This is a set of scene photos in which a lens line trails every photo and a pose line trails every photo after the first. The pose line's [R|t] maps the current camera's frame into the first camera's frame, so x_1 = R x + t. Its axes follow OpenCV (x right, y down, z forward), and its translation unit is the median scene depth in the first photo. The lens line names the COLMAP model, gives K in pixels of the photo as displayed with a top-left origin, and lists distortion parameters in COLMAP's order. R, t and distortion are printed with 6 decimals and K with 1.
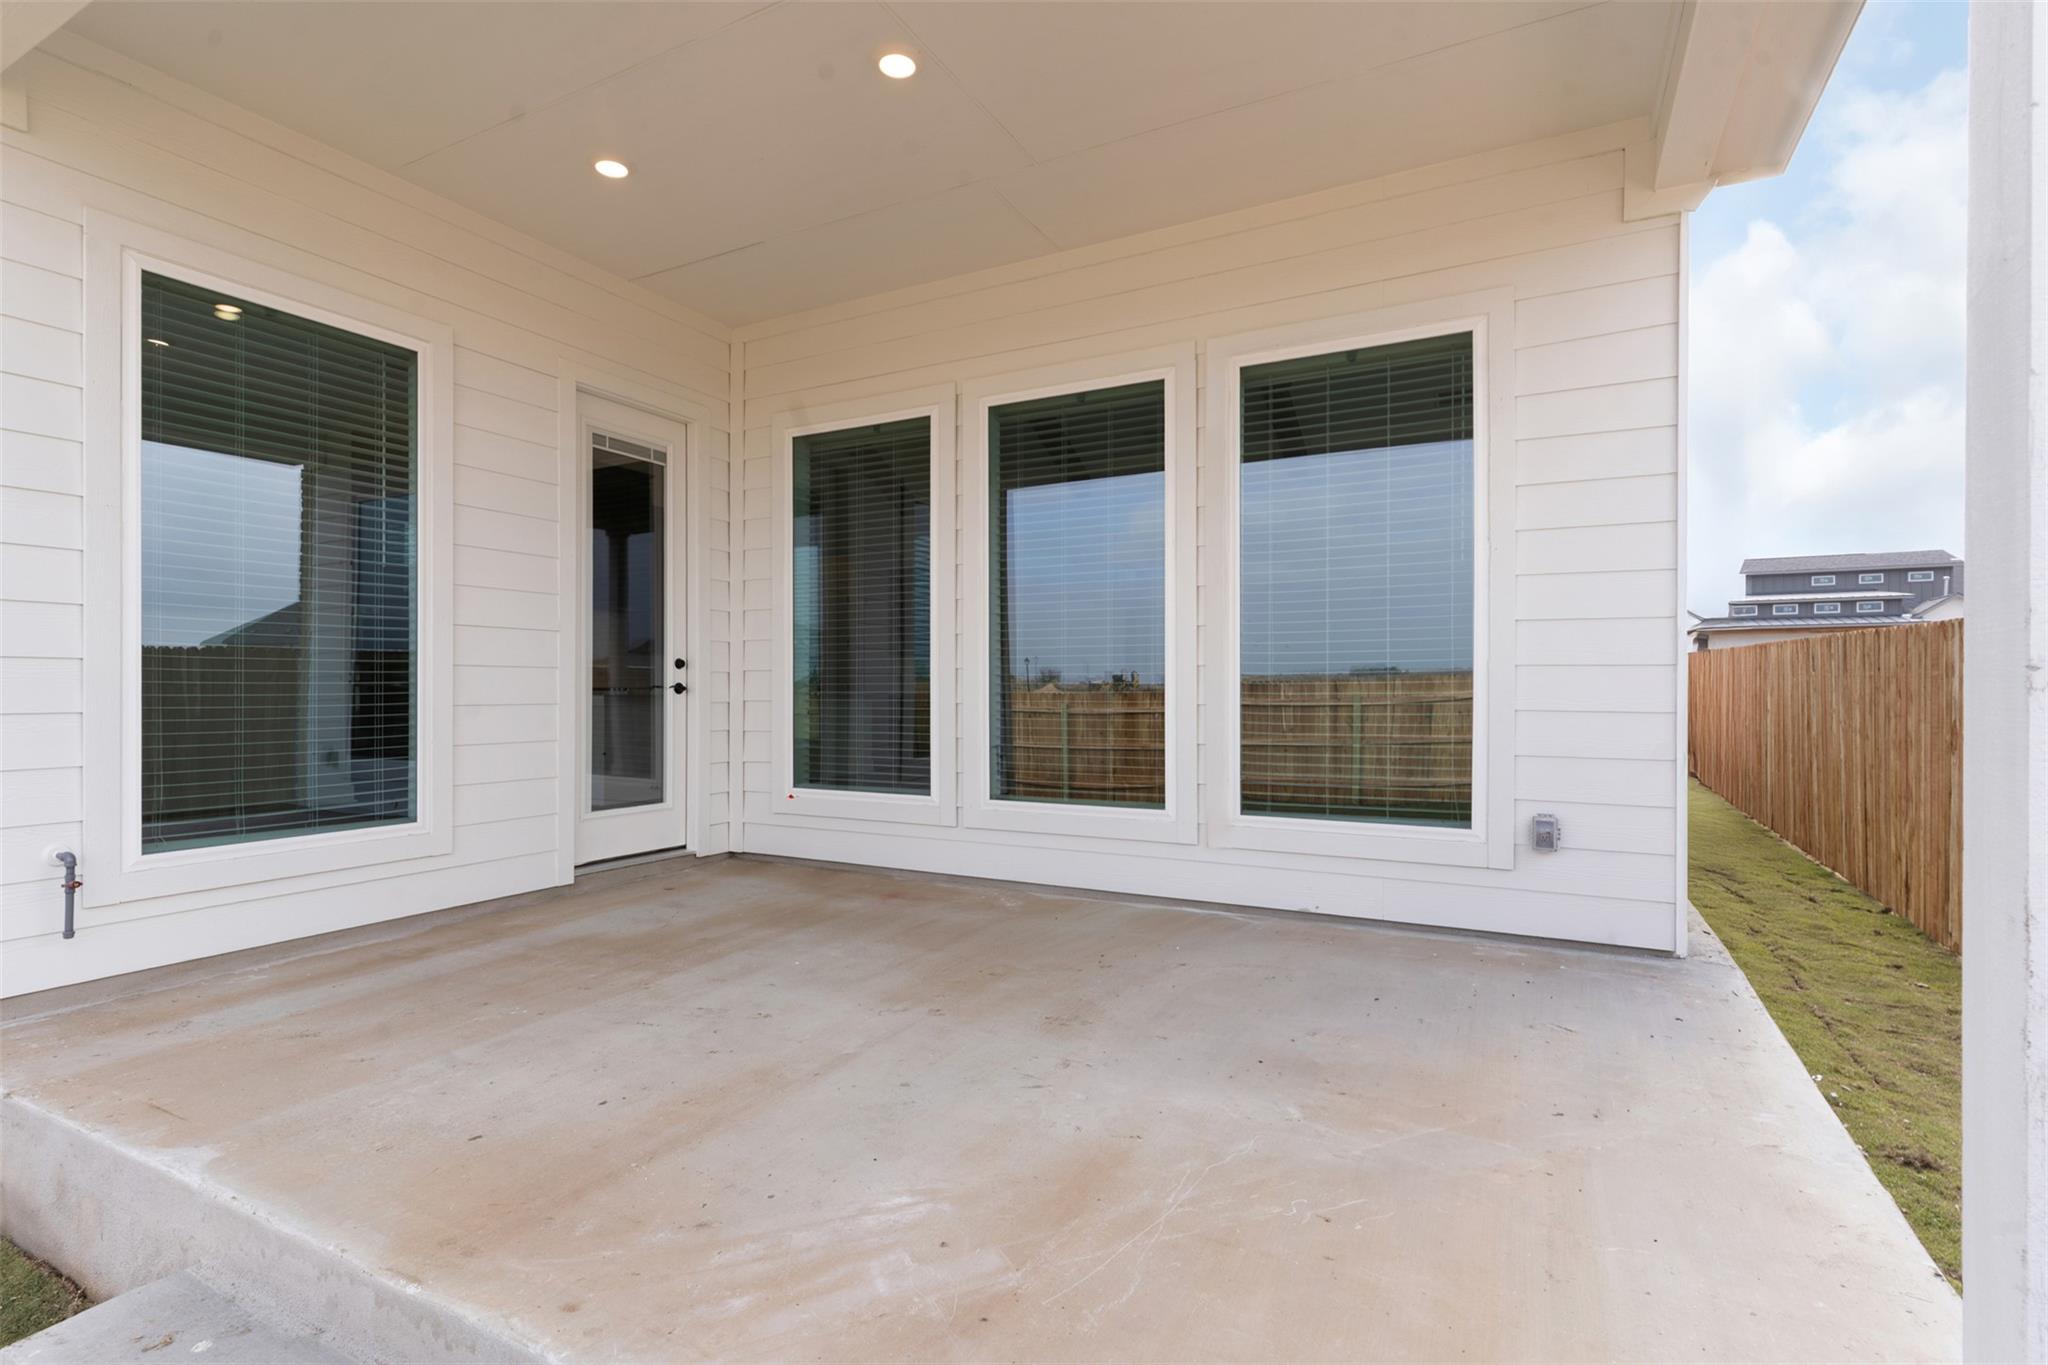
lens RADIAL K [[987.8, 0, 1023.2], [0, 987.8, 683.3], [0, 0, 1]] dist [0.006174, 0.000249]
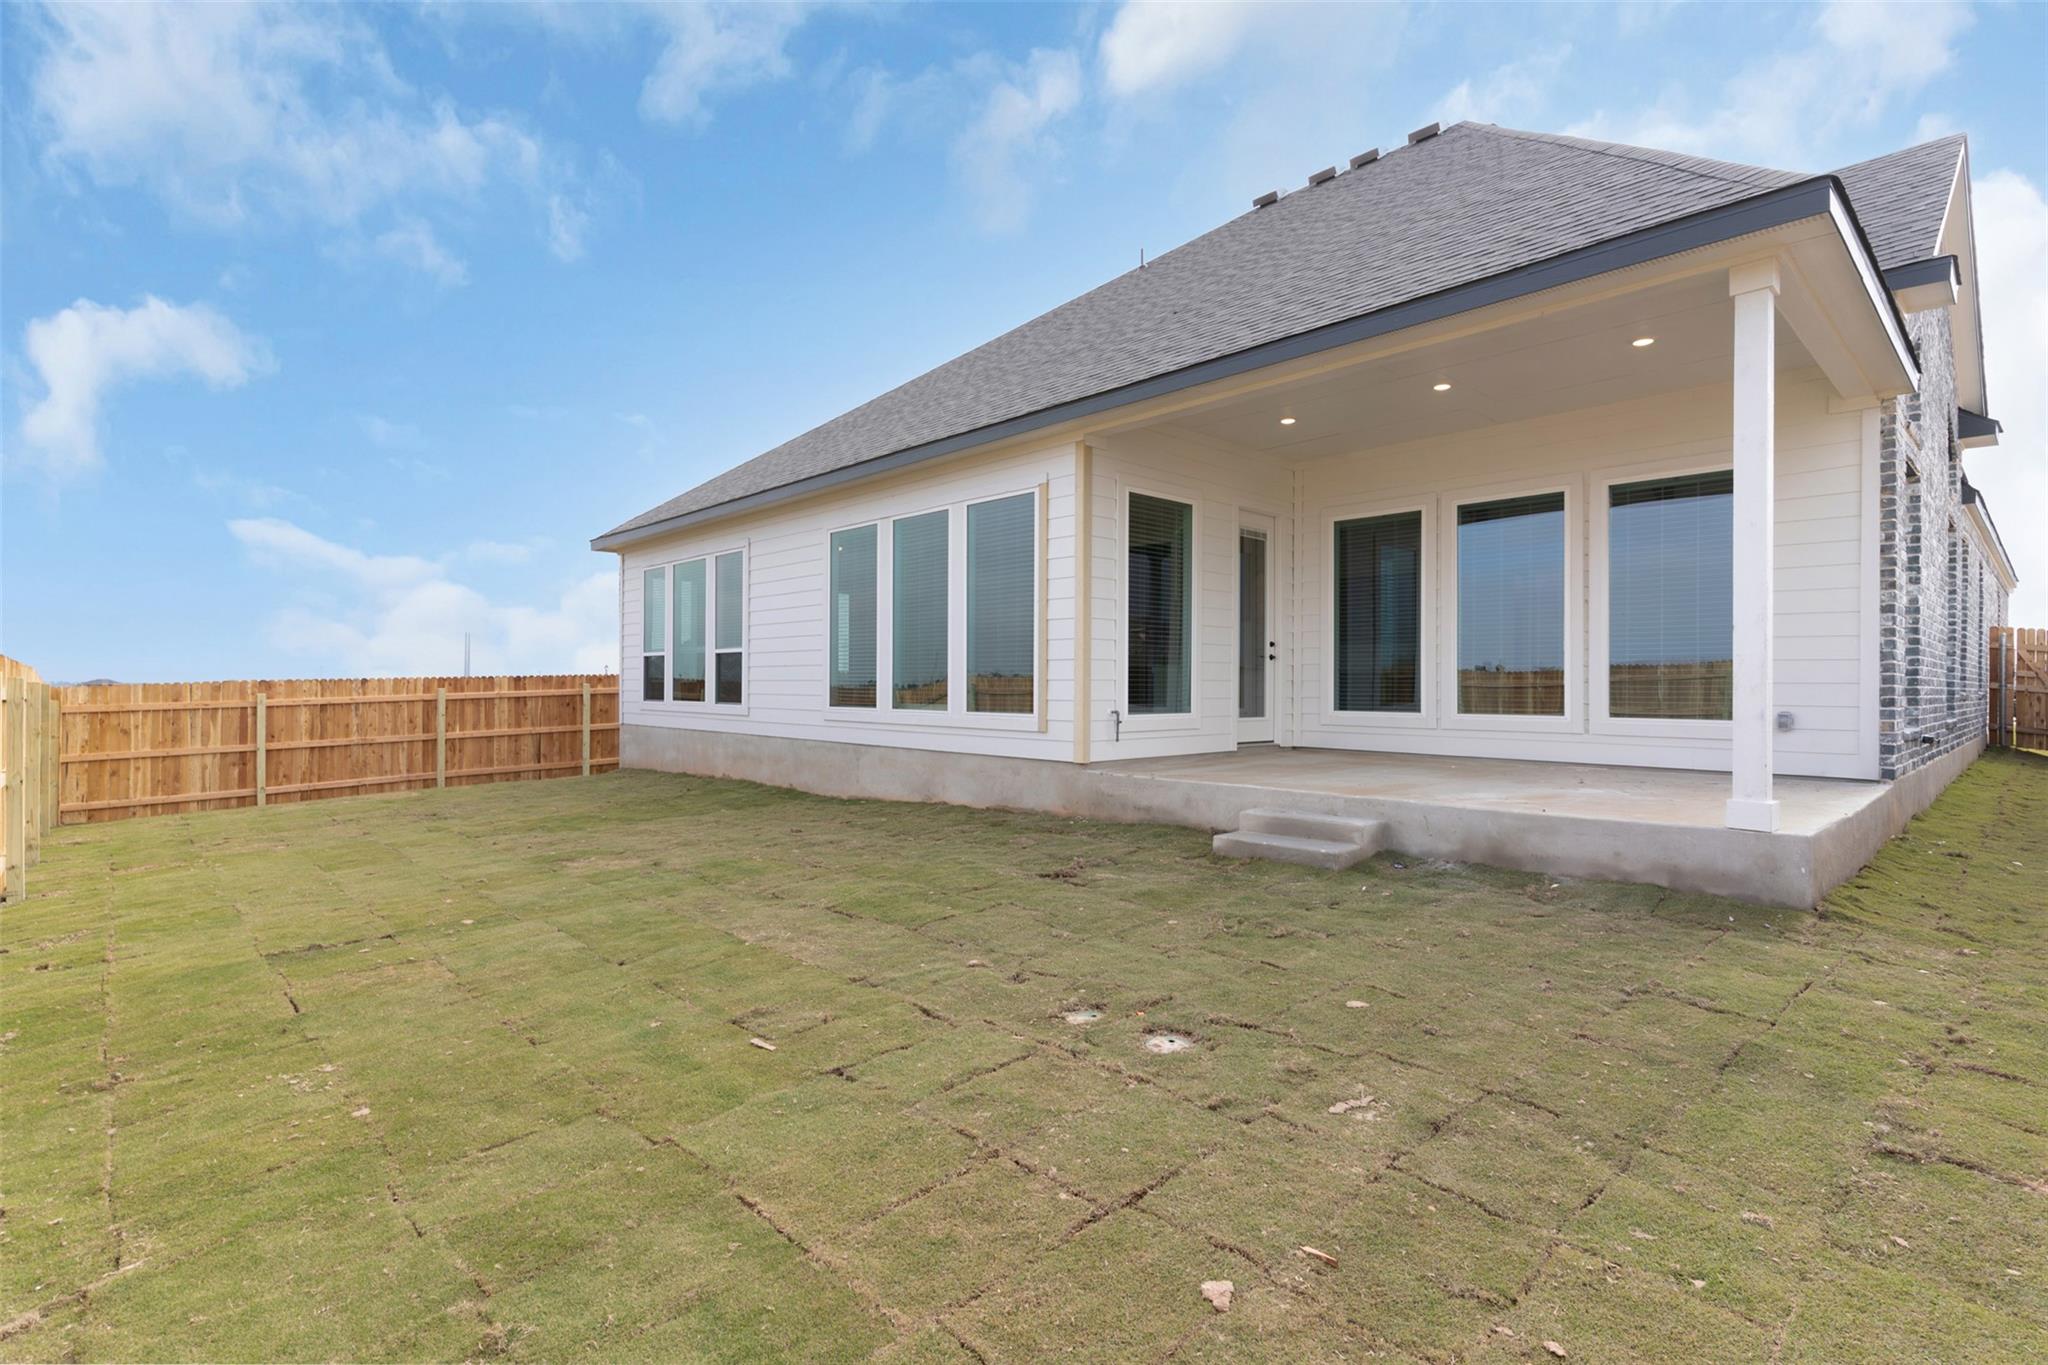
lens RADIAL K [[987.8, 0, 1013.8], [0, 987.8, 684.3], [0, 0, 1]] dist [0.006174, 0.000249]
pose [[0.940409, 0.002820, -0.340035, -0.181186], [-0.001335, 0.999989, 0.004602, 0.052406], [0.340044, -0.003874, 0.940402, -1.017714]]
